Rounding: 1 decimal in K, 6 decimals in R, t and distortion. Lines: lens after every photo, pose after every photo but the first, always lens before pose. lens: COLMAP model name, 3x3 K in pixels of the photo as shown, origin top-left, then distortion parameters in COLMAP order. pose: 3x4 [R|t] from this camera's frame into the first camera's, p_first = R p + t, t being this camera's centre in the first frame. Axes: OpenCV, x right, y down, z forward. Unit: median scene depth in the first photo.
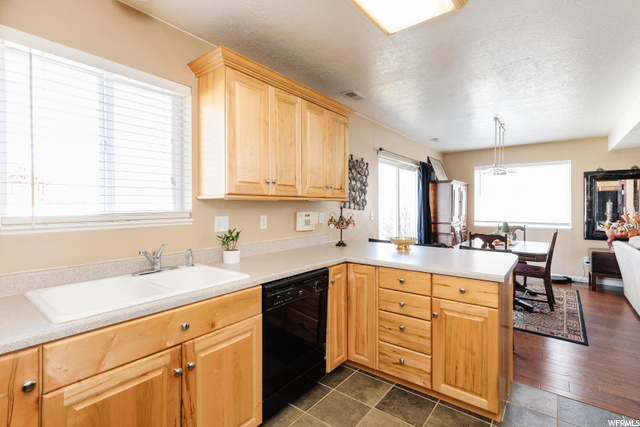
lens RADIAL K [[294.3, 0, 335.6], [0, 294.3, 205.6], [0, 0, 1]] dist [0.005352, 0.000292]
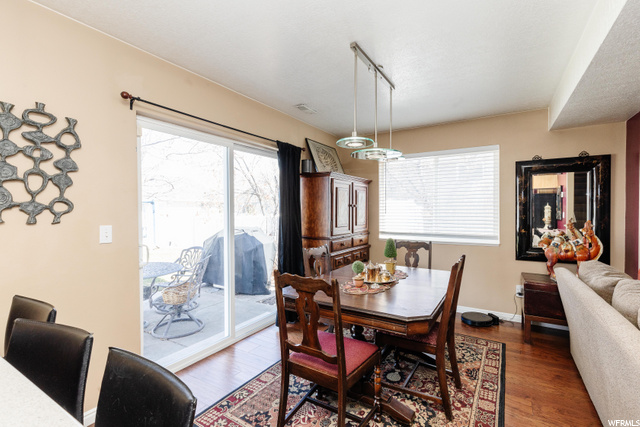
lens RADIAL K [[294.3, 0, 325.8], [0, 294.3, 211.5], [0, 0, 1]] dist [0.005352, 0.000292]
pose [[0.994370, -0.001971, 0.105941, 0.318999], [0.001229, 0.999974, 0.007075, -0.003427], [-0.105952, -0.006905, 0.994347, 0.353367]]
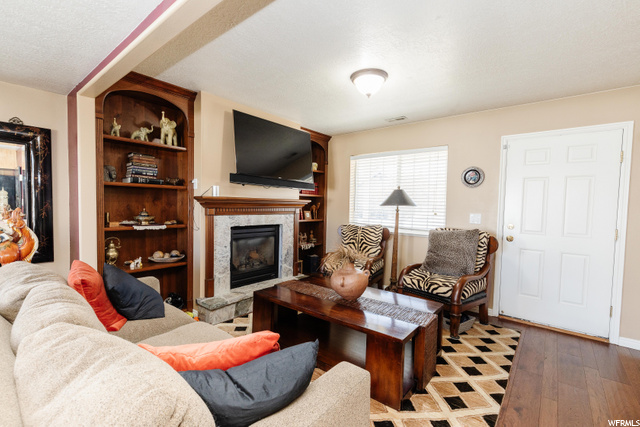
lens RADIAL K [[294.3, 0, 320.7], [0, 294.3, 216.1], [0, 0, 1]] dist [0.005352, 0.000292]
pose [[0.039672, -0.042990, 0.998287, 0.439263], [-0.020085, 0.998838, 0.043812, 0.001051], [-0.999011, -0.021788, 0.038763, 0.398468]]
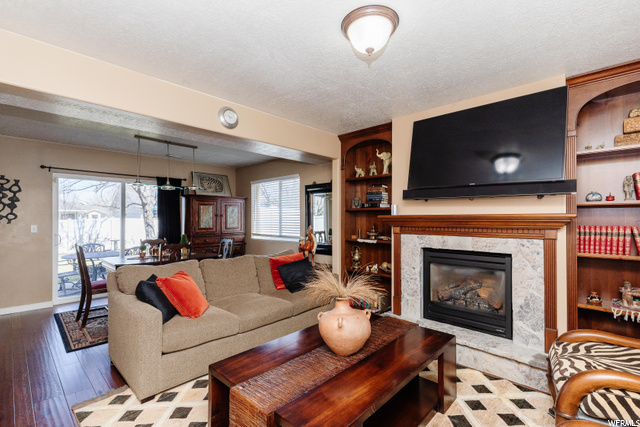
lens RADIAL K [[294.3, 0, 317.3], [0, 294.3, 211.0], [0, 0, 1]] dist [0.005352, 0.000292]
pose [[0.995868, -0.002084, -0.090783, 0.927985], [-0.000296, 0.999657, -0.026202, -0.000741], [0.090807, 0.026120, 0.995526, 0.009213]]
